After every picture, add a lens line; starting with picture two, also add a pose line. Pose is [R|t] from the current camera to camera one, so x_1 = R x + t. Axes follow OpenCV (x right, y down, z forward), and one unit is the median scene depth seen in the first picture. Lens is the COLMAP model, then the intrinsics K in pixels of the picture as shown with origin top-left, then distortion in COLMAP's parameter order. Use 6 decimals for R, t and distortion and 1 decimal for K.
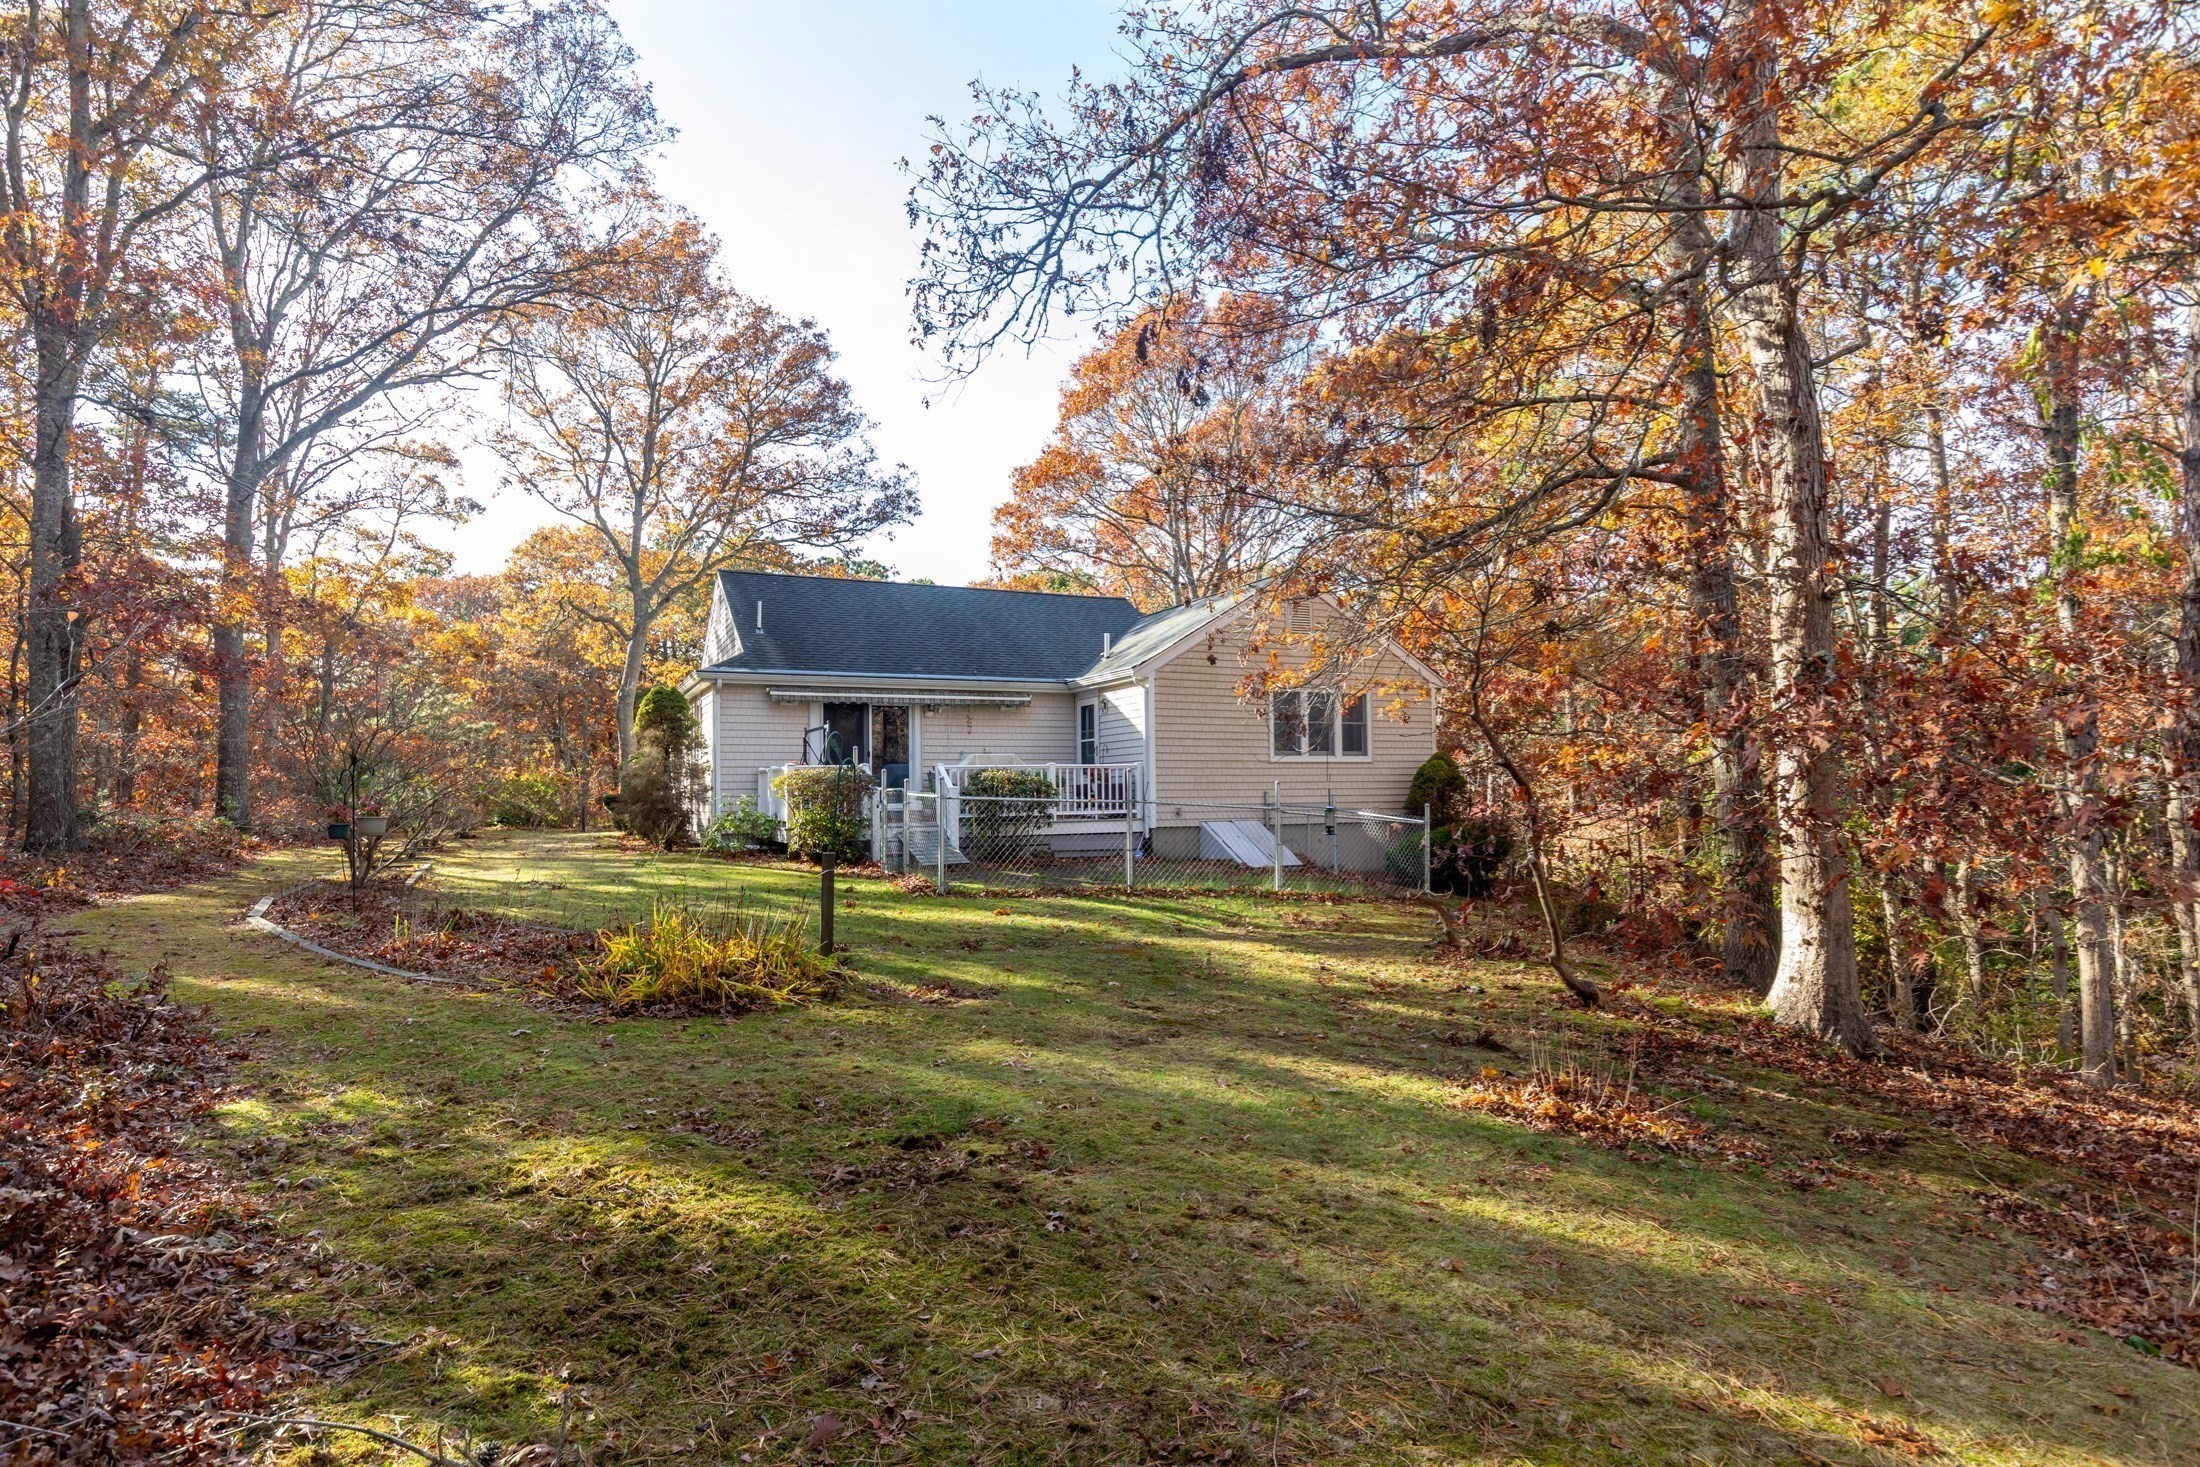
lens RADIAL K [[1288.1, 0, 1100.0], [0, 1288.1, 733.5], [0, 0, 1]] dist [0.000901, 0.000059]
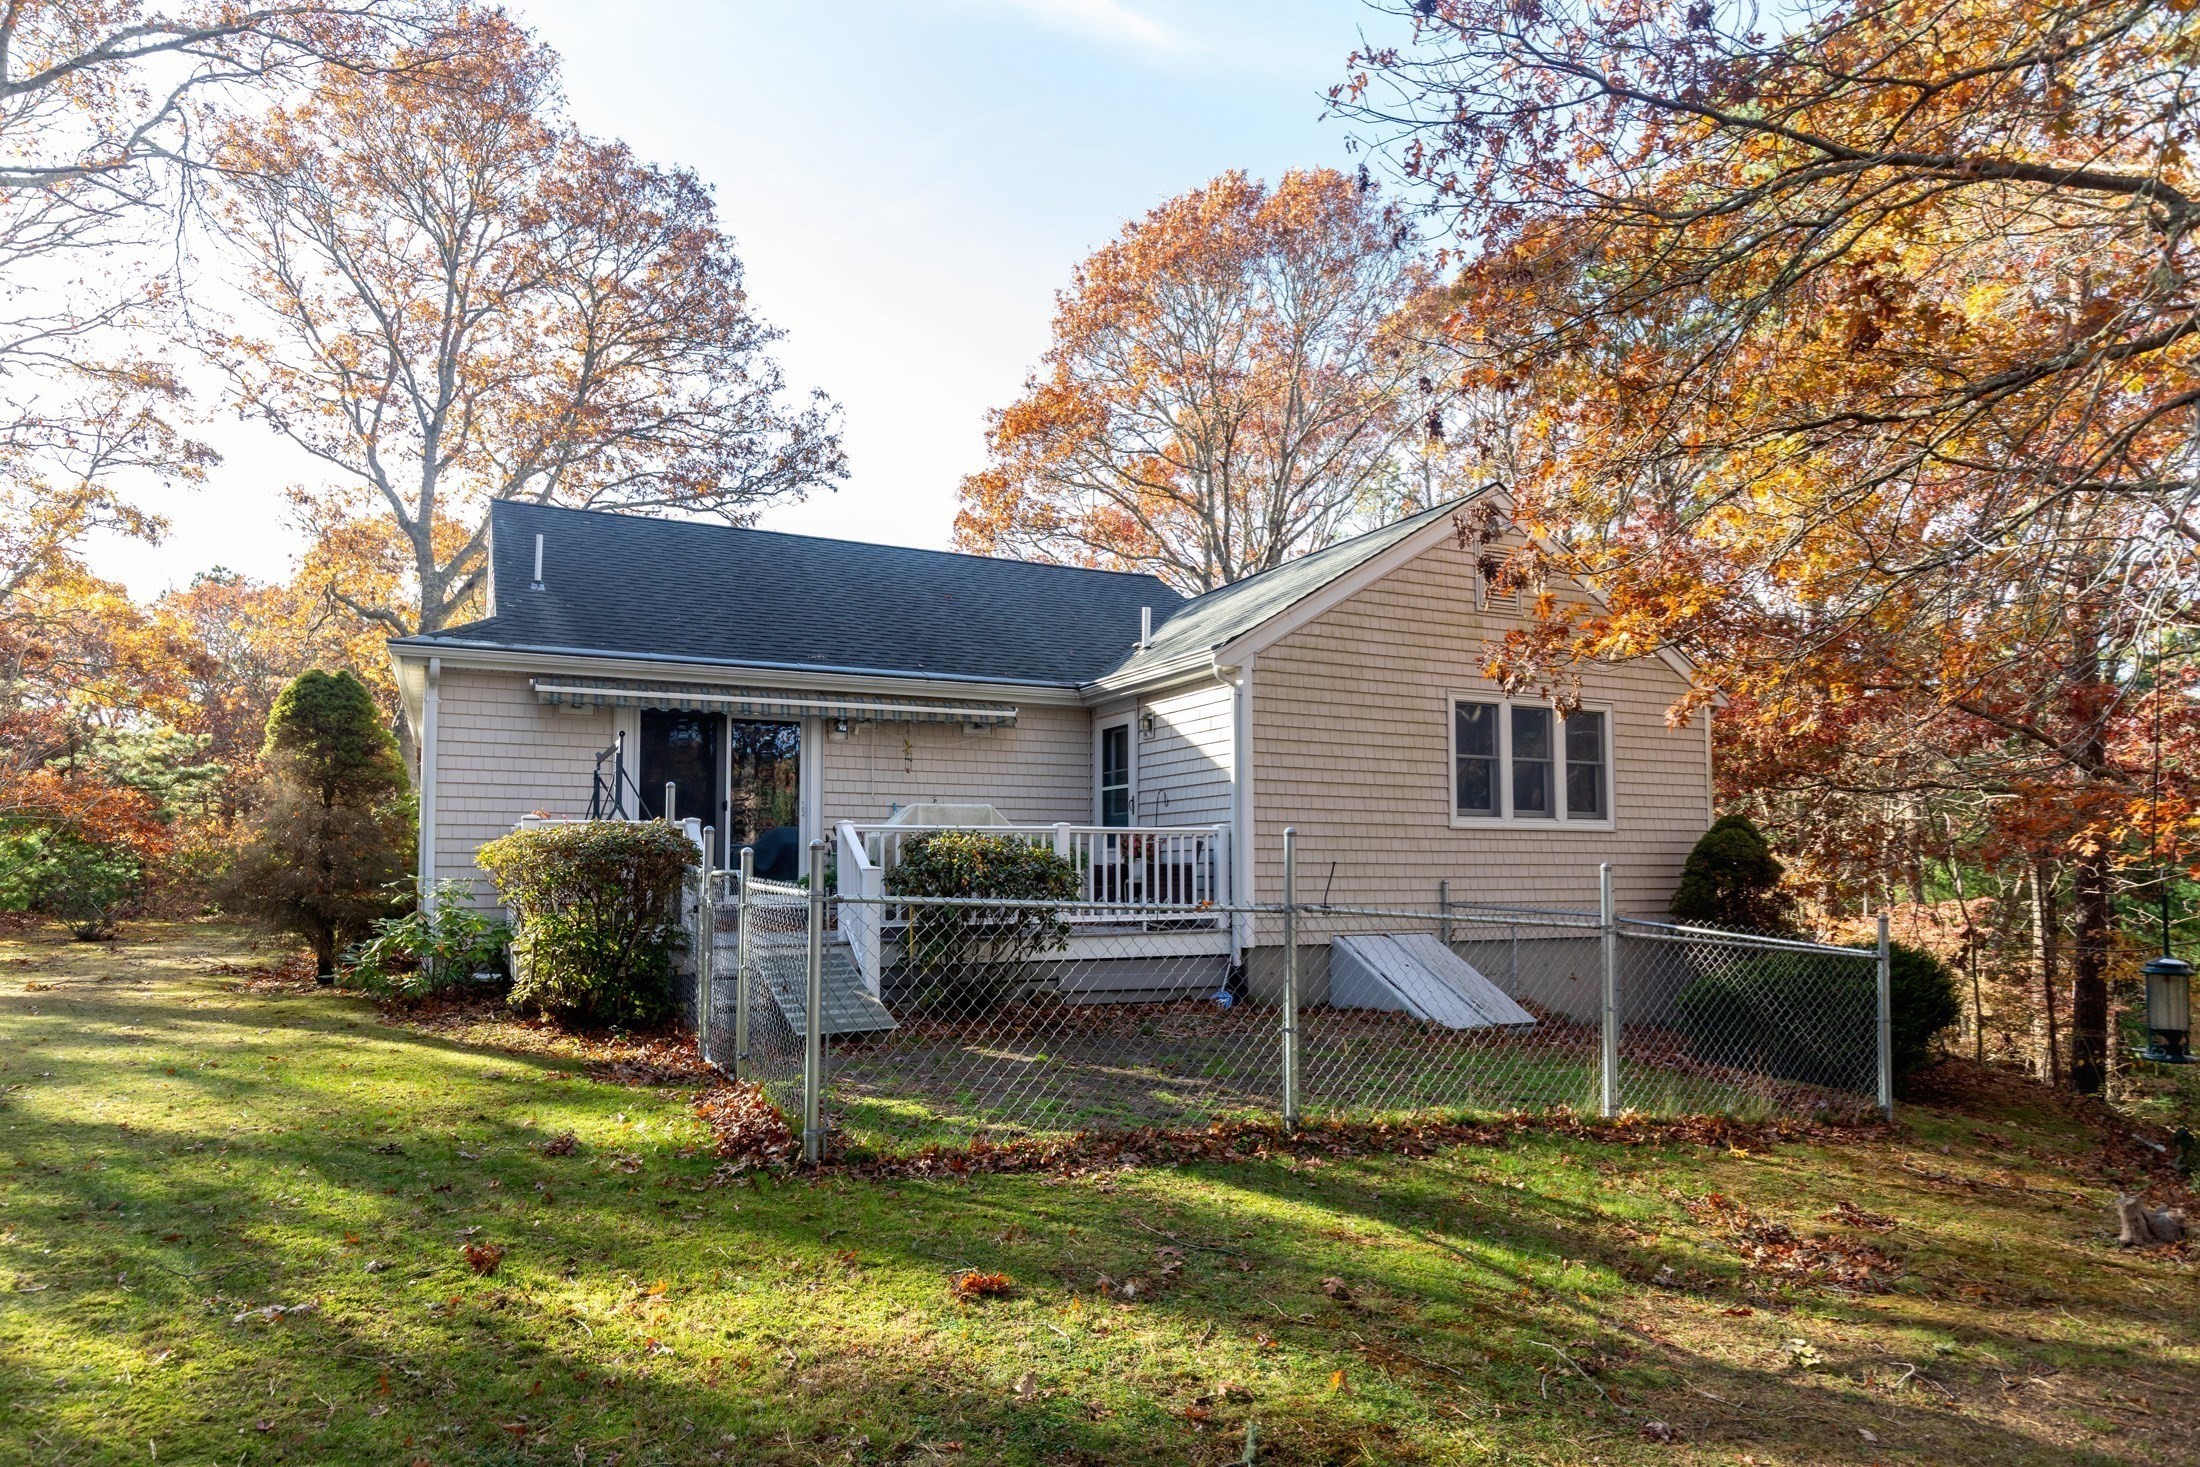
lens RADIAL K [[1252.4, 0, 1100.0], [0, 1252.4, 733.5], [0, 0, 1]] dist [-0.018049, -0.000121]
pose [[0.998923, 0.015155, 0.043854, -0.040841], [-0.012122, 0.997569, -0.068616, 0.019406], [-0.044787, 0.068011, 0.996679, 0.443014]]
